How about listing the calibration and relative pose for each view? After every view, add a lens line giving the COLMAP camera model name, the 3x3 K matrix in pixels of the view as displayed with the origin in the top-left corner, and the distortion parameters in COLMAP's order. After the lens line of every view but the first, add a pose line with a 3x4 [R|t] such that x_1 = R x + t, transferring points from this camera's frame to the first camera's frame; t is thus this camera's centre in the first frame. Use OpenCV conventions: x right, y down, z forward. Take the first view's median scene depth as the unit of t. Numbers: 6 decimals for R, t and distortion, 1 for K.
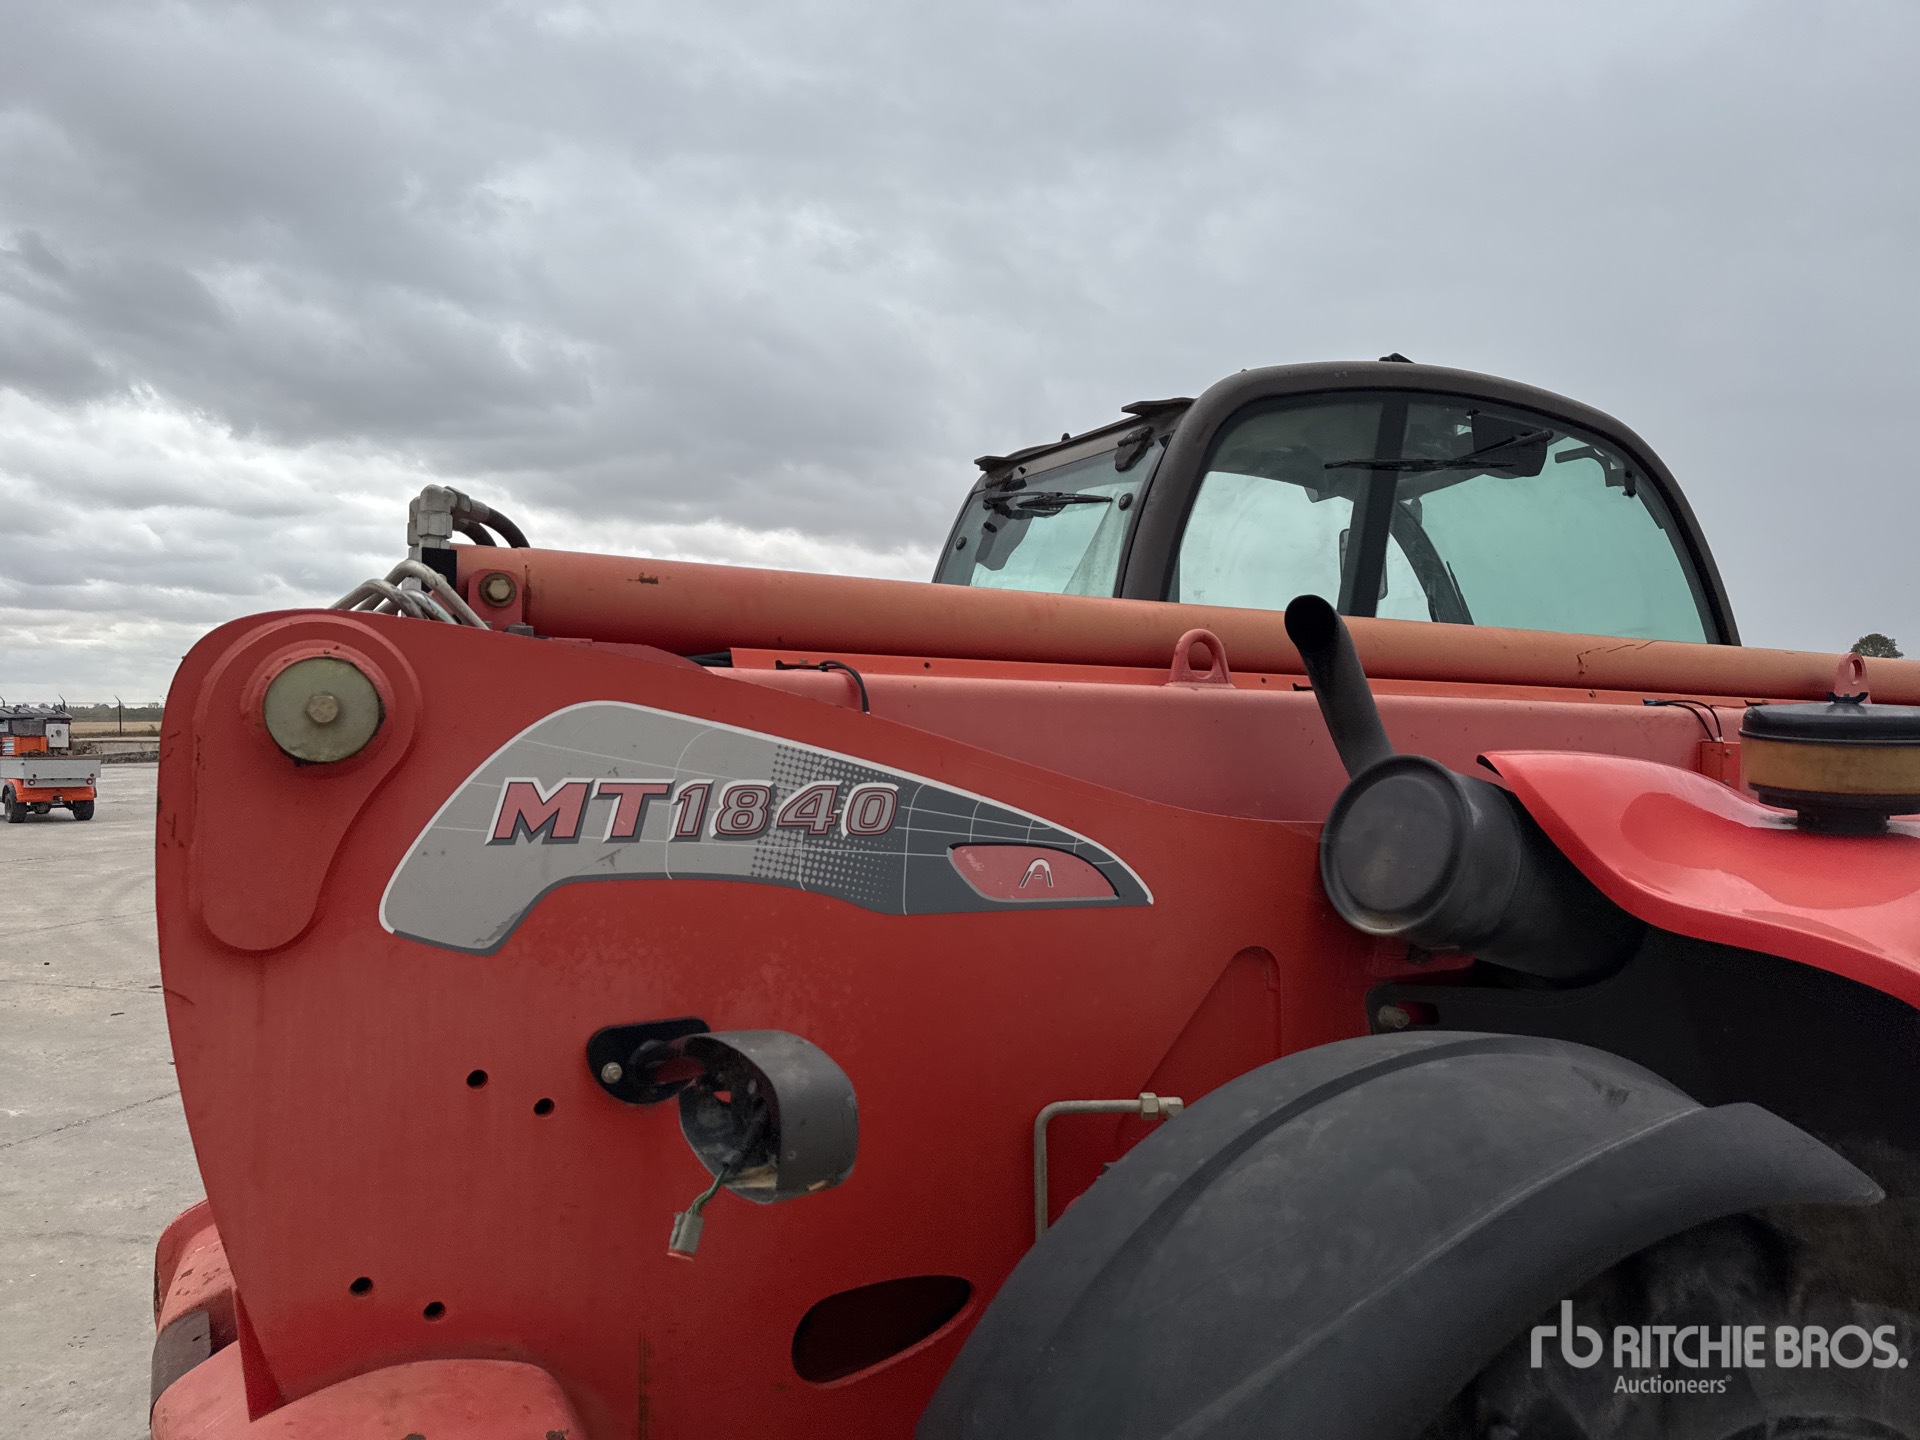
lens RADIAL K [[1365.3, 0, 955.4], [0, 1365.3, 707.3], [0, 0, 1]] dist [0.042785, -0.033782]
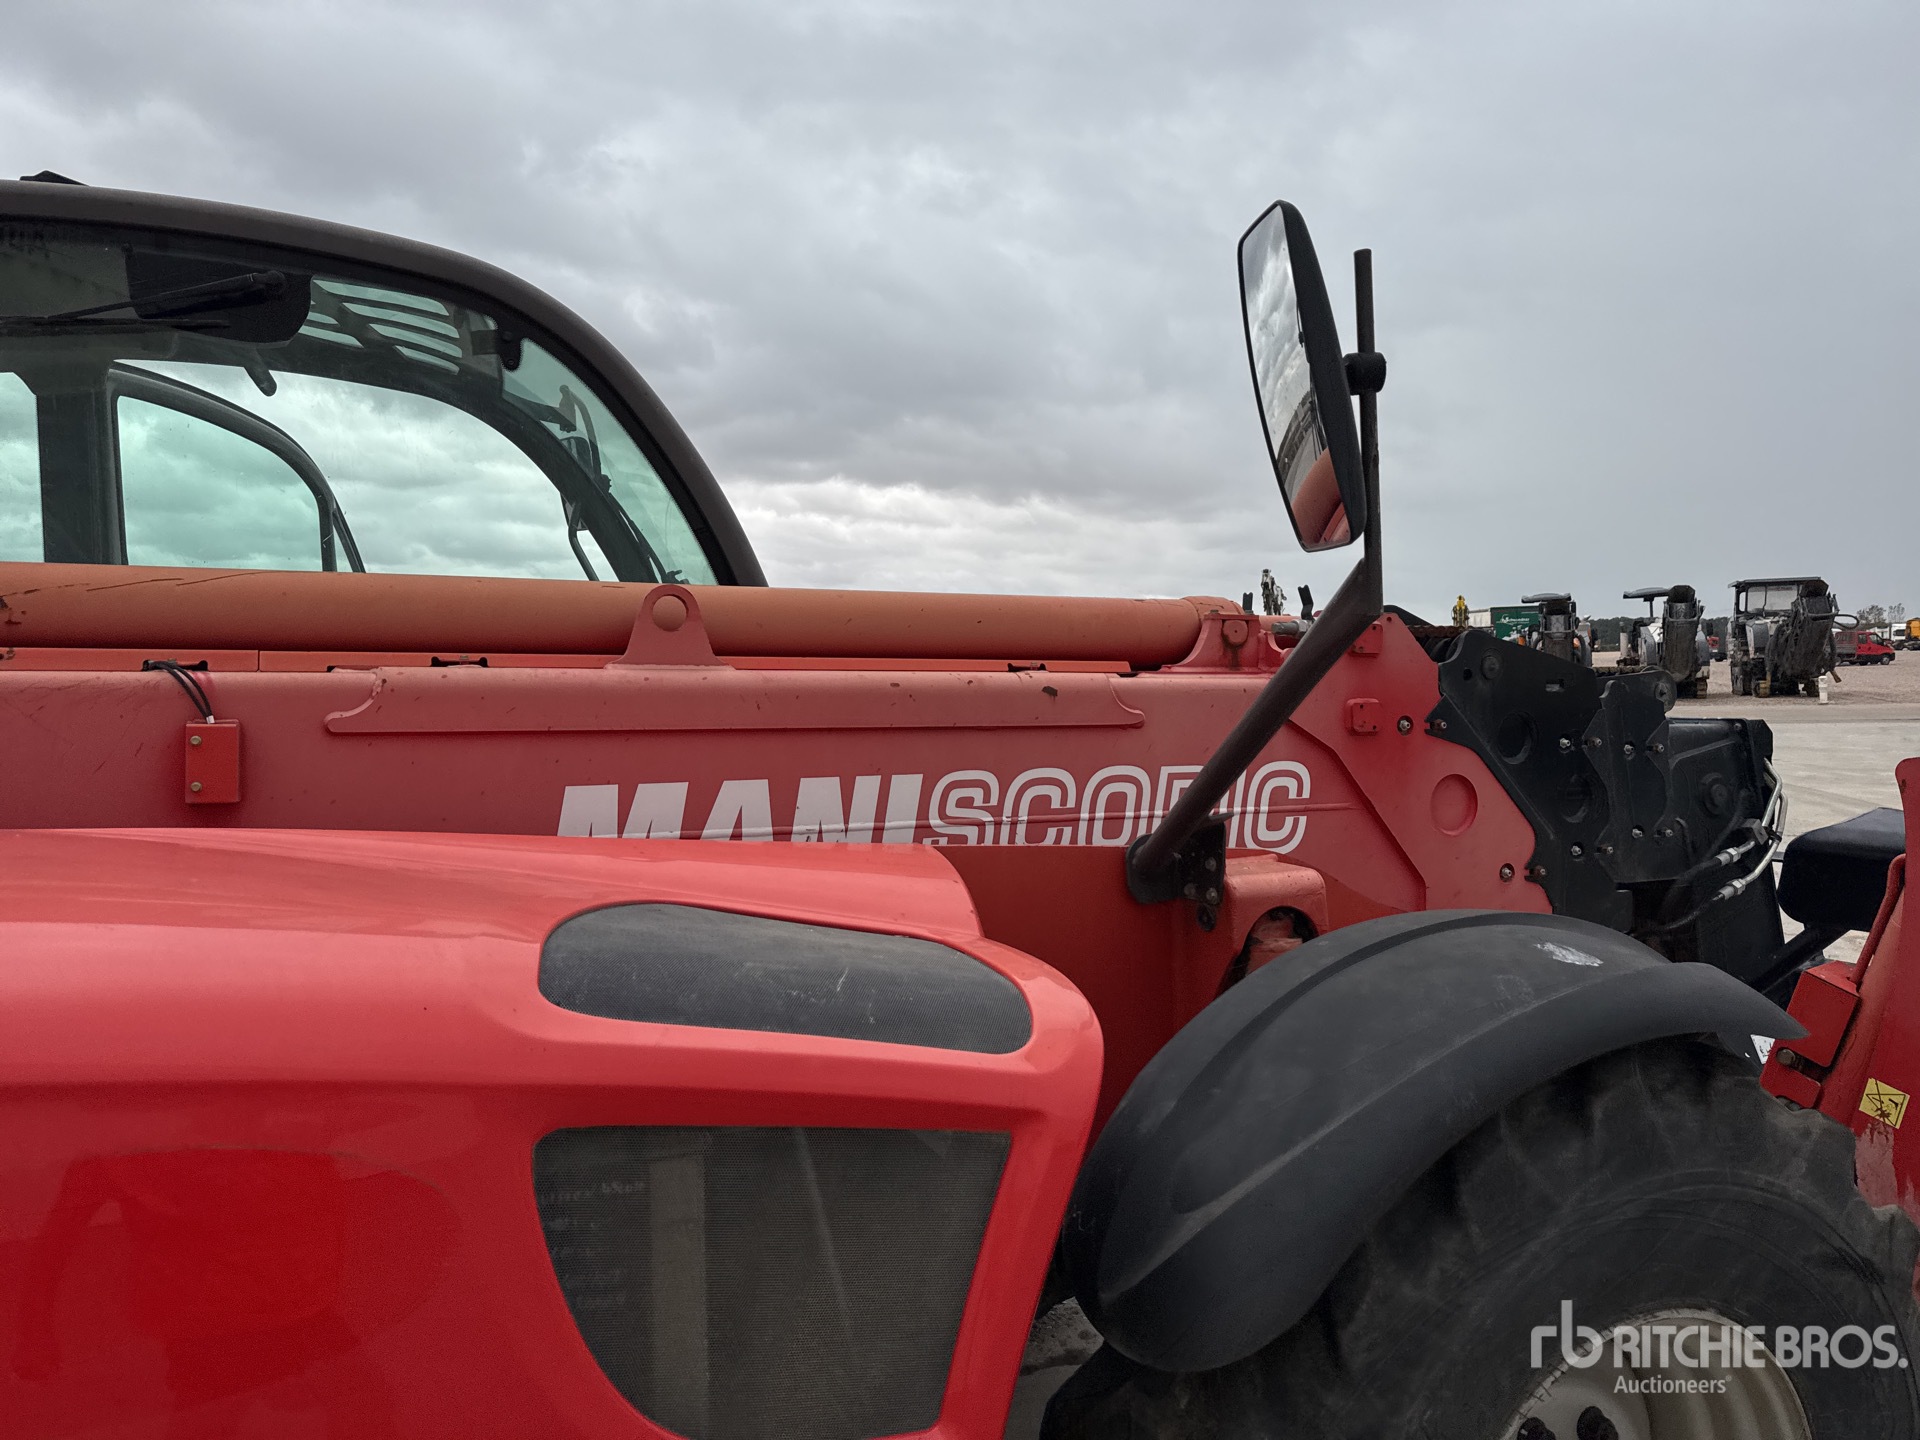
lens RADIAL K [[1365.3, 0, 961.9], [0, 1365.3, 737.6], [0, 0, 1]] dist [0.042785, -0.033782]
pose [[0.995213, -0.014585, -0.096636, 0.851190], [0.019994, 0.998273, 0.055244, 0.002235], [0.095664, -0.056912, 0.993785, 0.325122]]
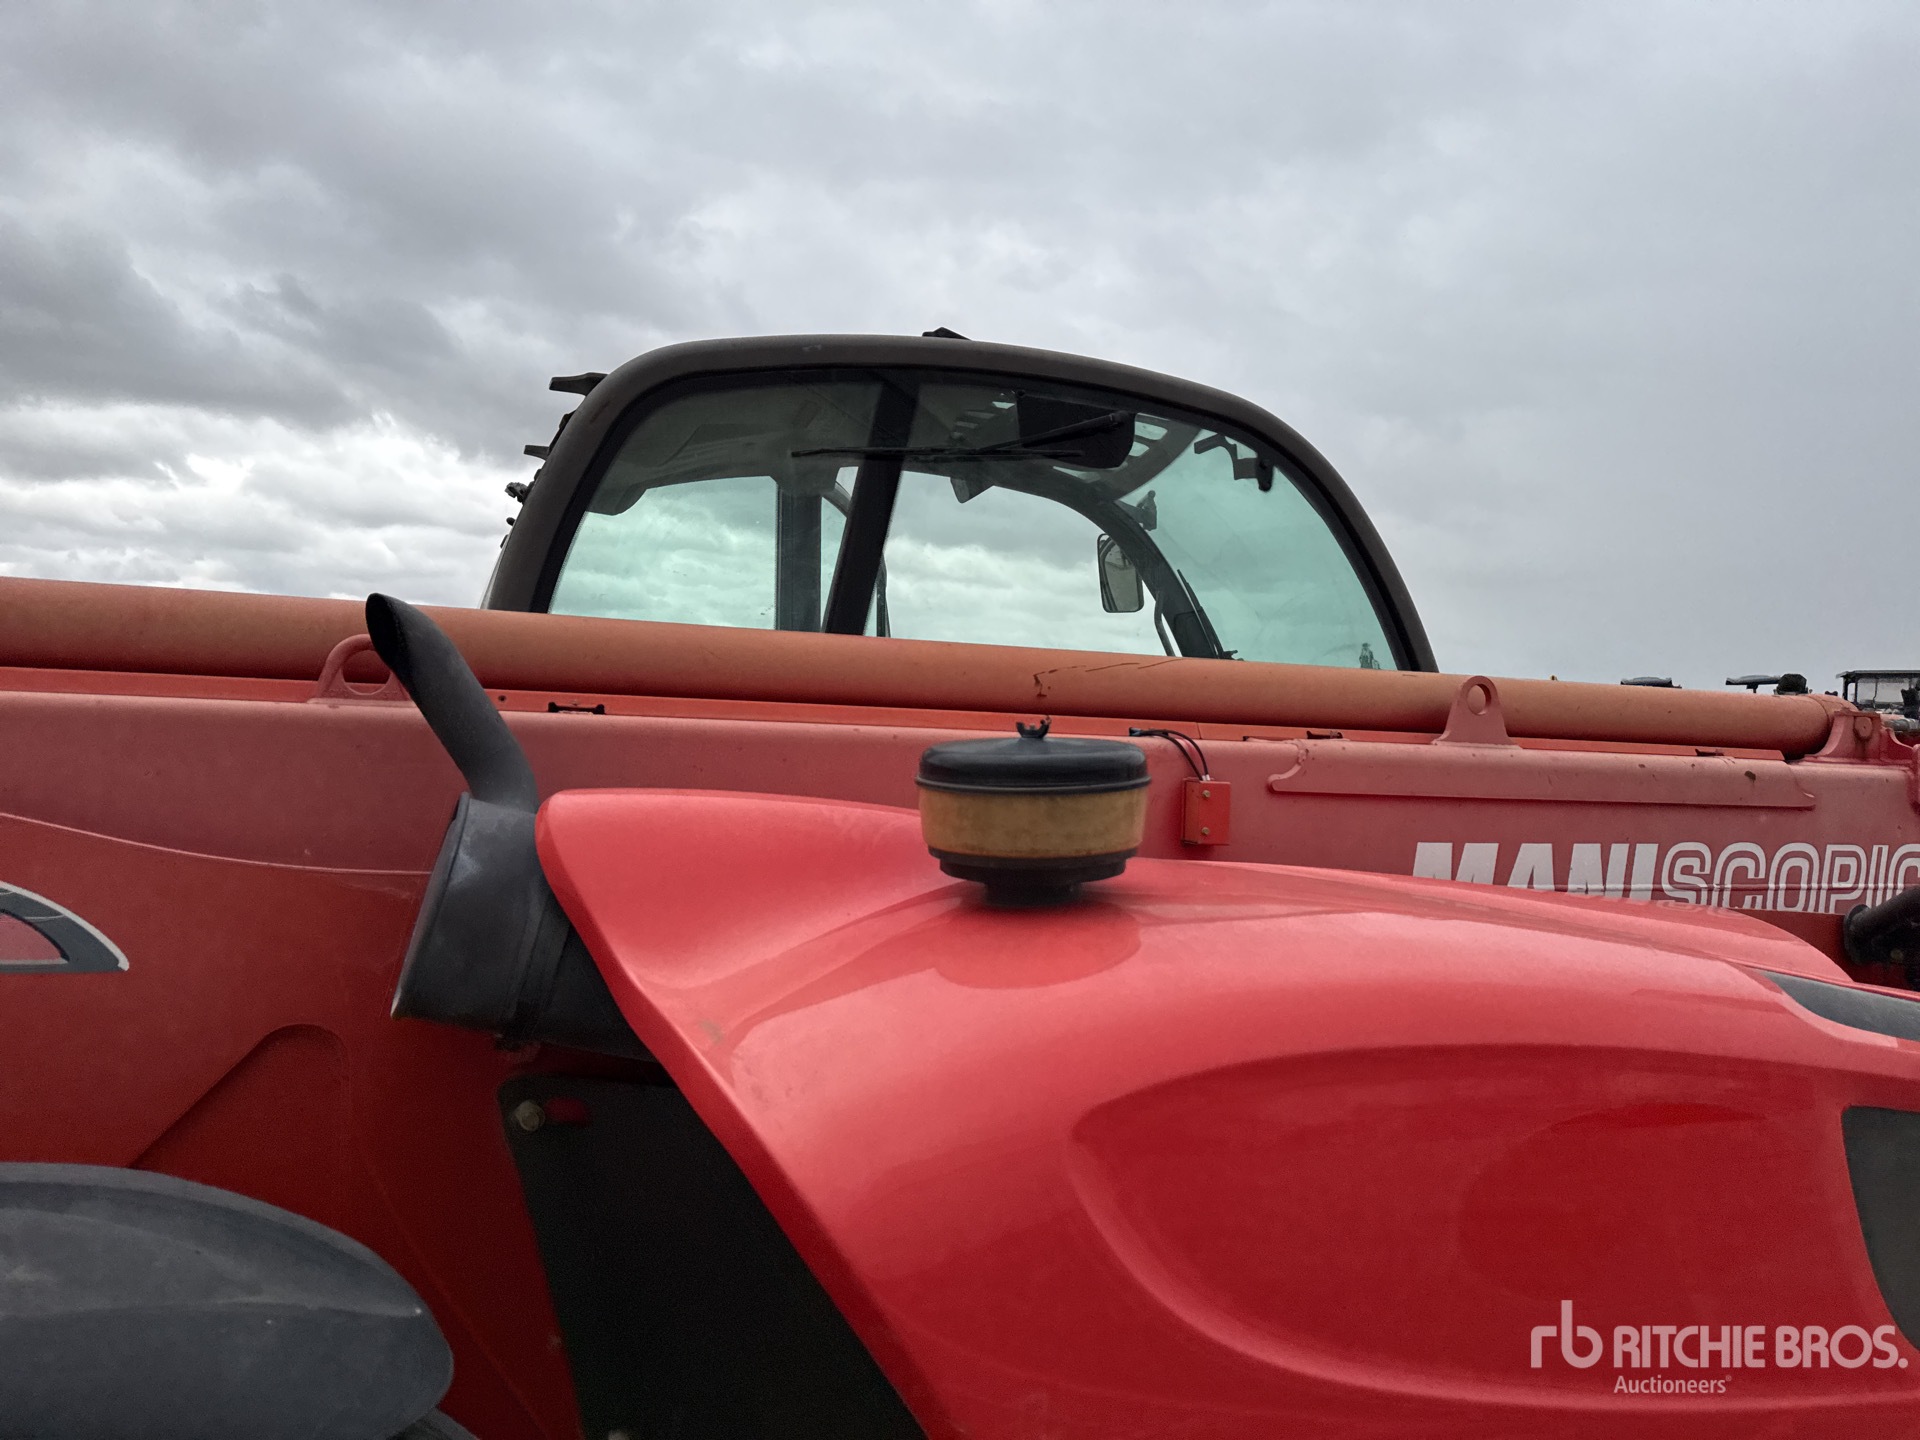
lens RADIAL K [[1365.3, 0, 955.6], [0, 1365.3, 704.7], [0, 0, 1]] dist [0.042785, -0.033782]
pose [[0.990330, 0.014127, -0.138013, 0.451340], [-0.015961, 0.999798, -0.012193, -0.007144], [0.137813, 0.014278, 0.990355, 0.142427]]
